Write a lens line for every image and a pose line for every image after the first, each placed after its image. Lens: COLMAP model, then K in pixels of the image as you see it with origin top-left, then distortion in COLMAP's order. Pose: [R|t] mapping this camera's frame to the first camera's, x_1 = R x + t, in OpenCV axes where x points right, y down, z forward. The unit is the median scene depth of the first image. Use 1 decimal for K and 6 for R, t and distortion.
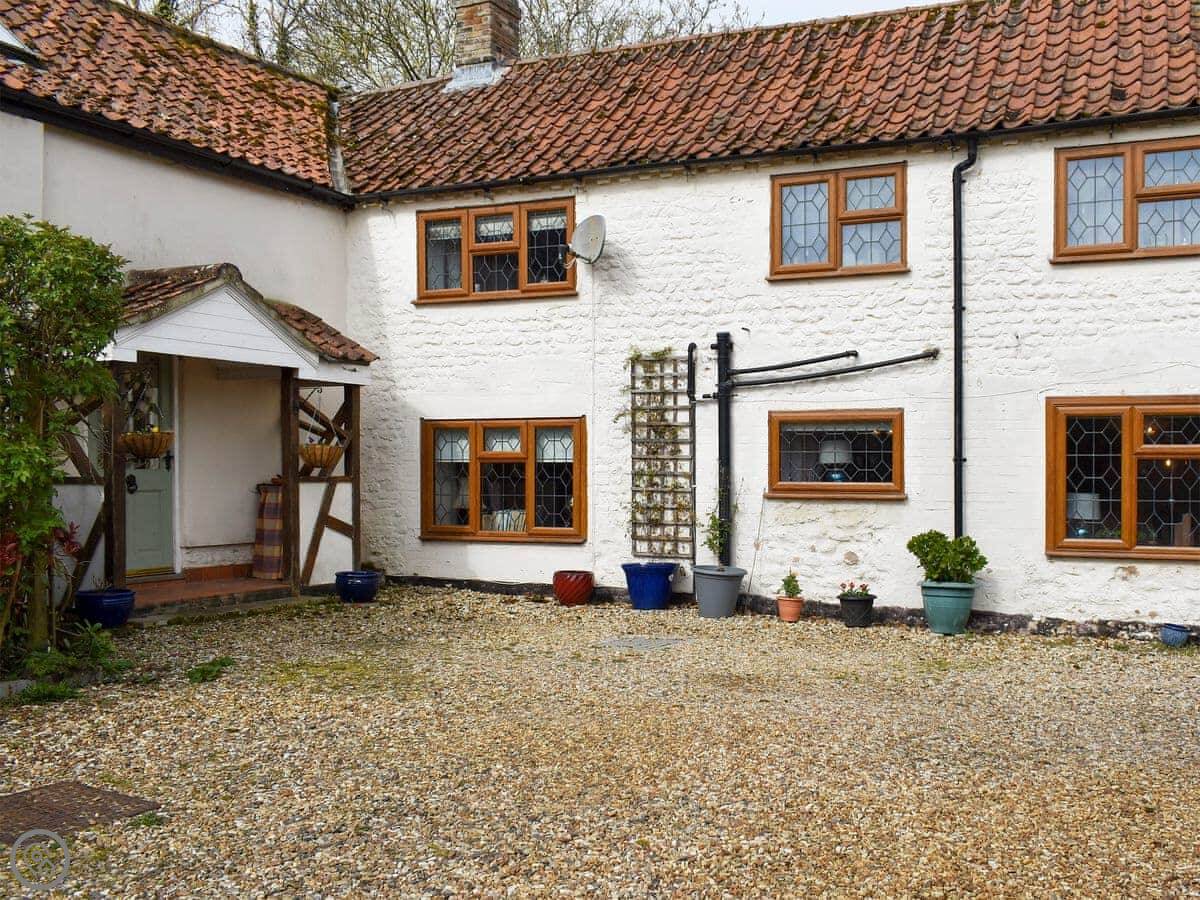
lens RADIAL K [[1303.9, 0, 600.2], [0, 1303.9, 458.8], [0, 0, 1]] dist [-0.031134, 0.000000]
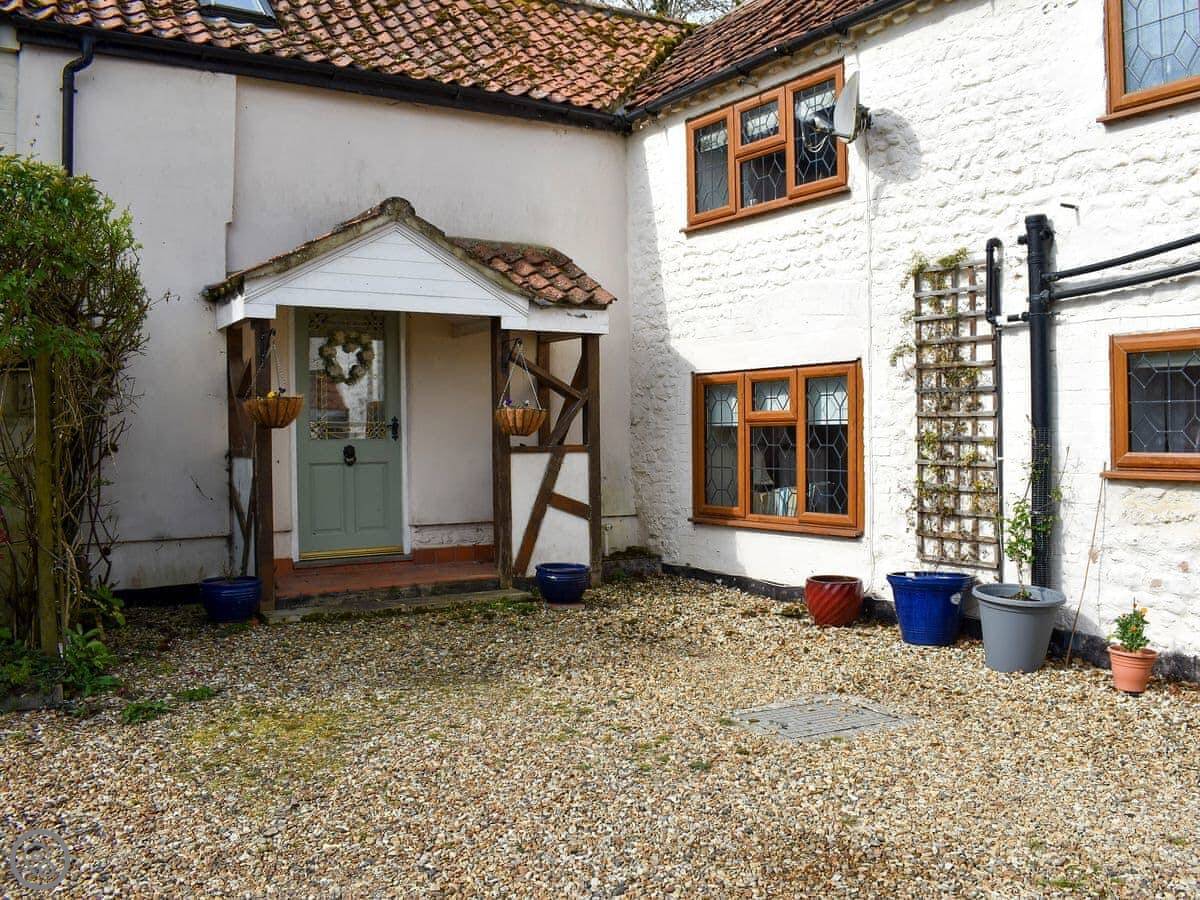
lens RADIAL K [[1055.4, 0, 599.1], [0, 1055.4, 439.3], [0, 0, 1]] dist [-0.101988, 0.022533]
pose [[0.851247, -0.007701, -0.524709, 0.170252], [0.016023, 0.999808, 0.011320, 0.002258], [0.524521, -0.018044, 0.851206, 0.445625]]
